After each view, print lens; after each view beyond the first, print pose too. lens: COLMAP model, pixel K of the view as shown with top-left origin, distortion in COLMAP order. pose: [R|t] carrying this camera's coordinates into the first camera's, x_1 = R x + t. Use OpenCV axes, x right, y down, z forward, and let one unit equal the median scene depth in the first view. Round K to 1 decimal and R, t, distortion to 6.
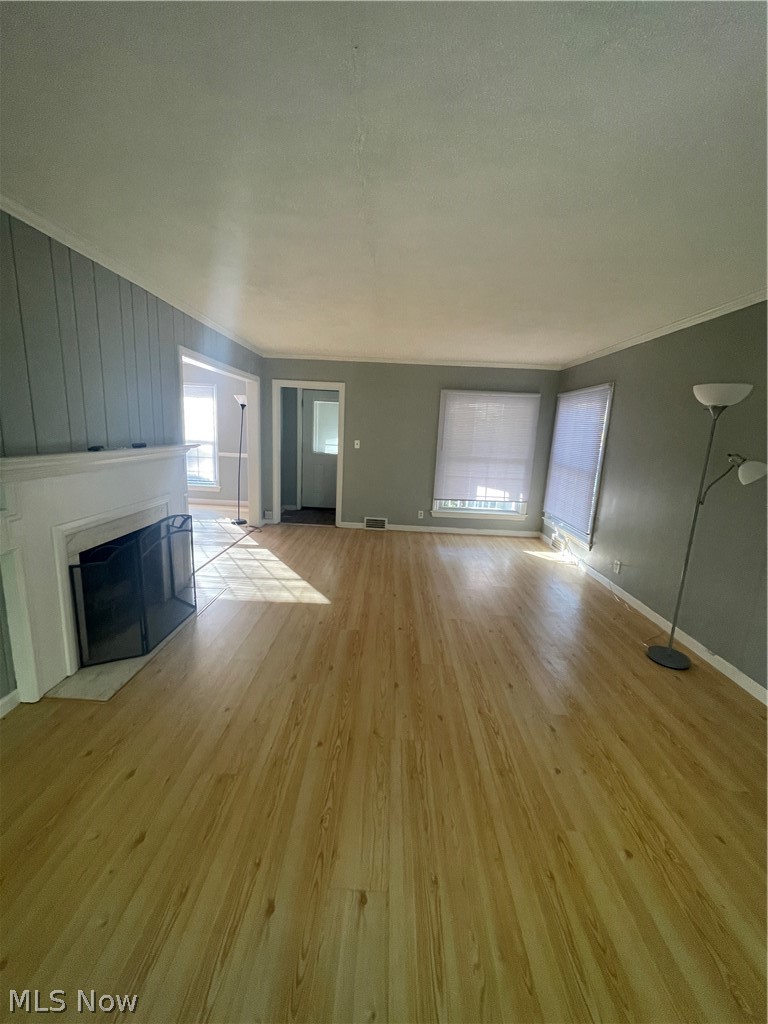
lens RADIAL K [[413.9, 0, 382.7], [0, 413.9, 509.0], [0, 0, 1]] dist [-0.000520, 0.000275]
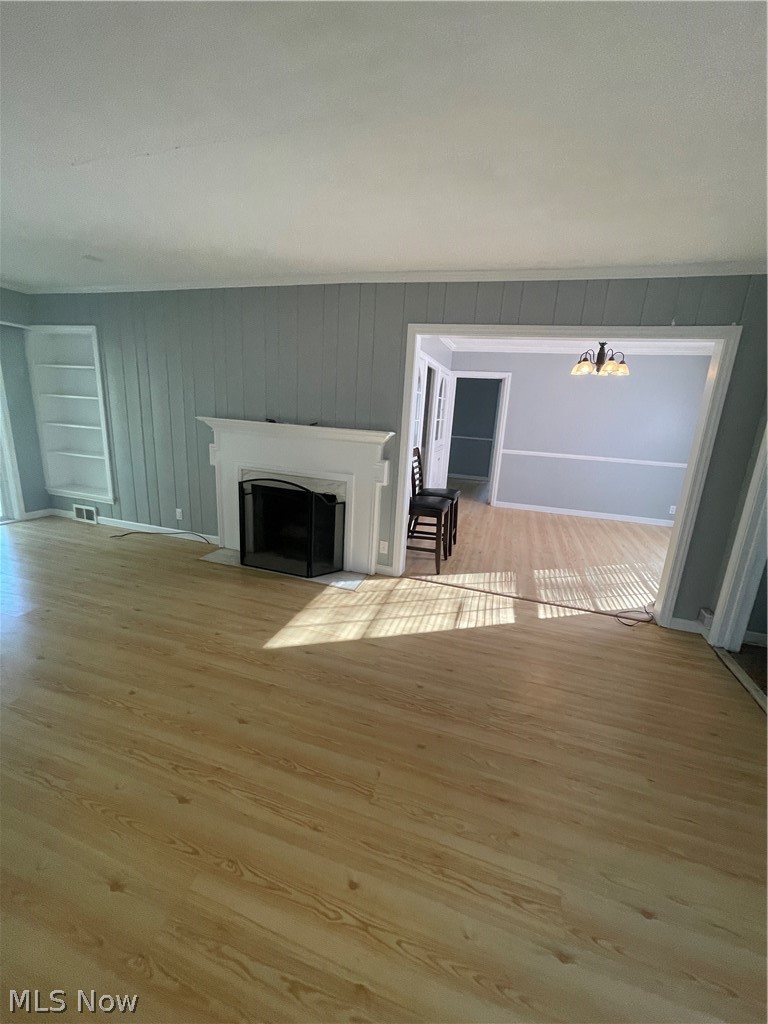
lens RADIAL K [[413.9, 0, 382.7], [0, 413.9, 509.0], [0, 0, 1]] dist [-0.000520, 0.000275]
pose [[-0.285046, 0.176293, -0.942162, 0.371404], [-0.248693, 0.935677, 0.250320, -0.189278], [0.925689, 0.305662, -0.222868, 1.051077]]
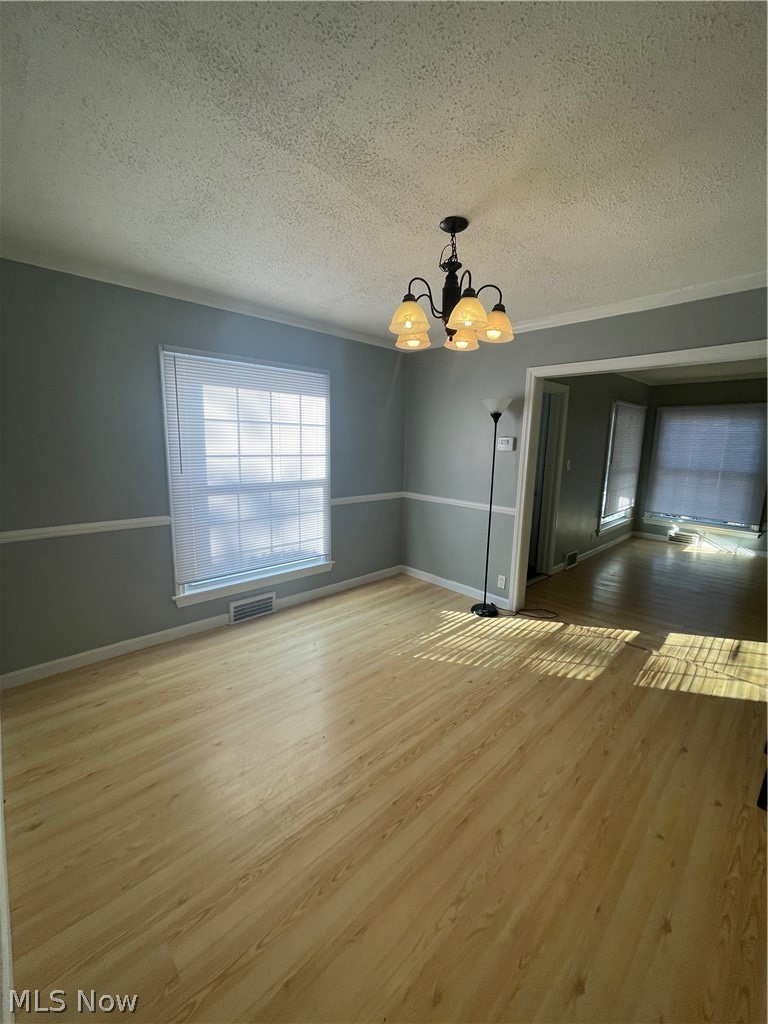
lens RADIAL K [[413.9, 0, 382.7], [0, 413.9, 509.0], [0, 0, 1]] dist [-0.000520, 0.000275]
pose [[0.711750, -0.144050, 0.687504, -1.202939], [0.148476, 0.987484, 0.053192, -0.237692], [-0.686561, 0.064219, 0.724230, 0.954788]]
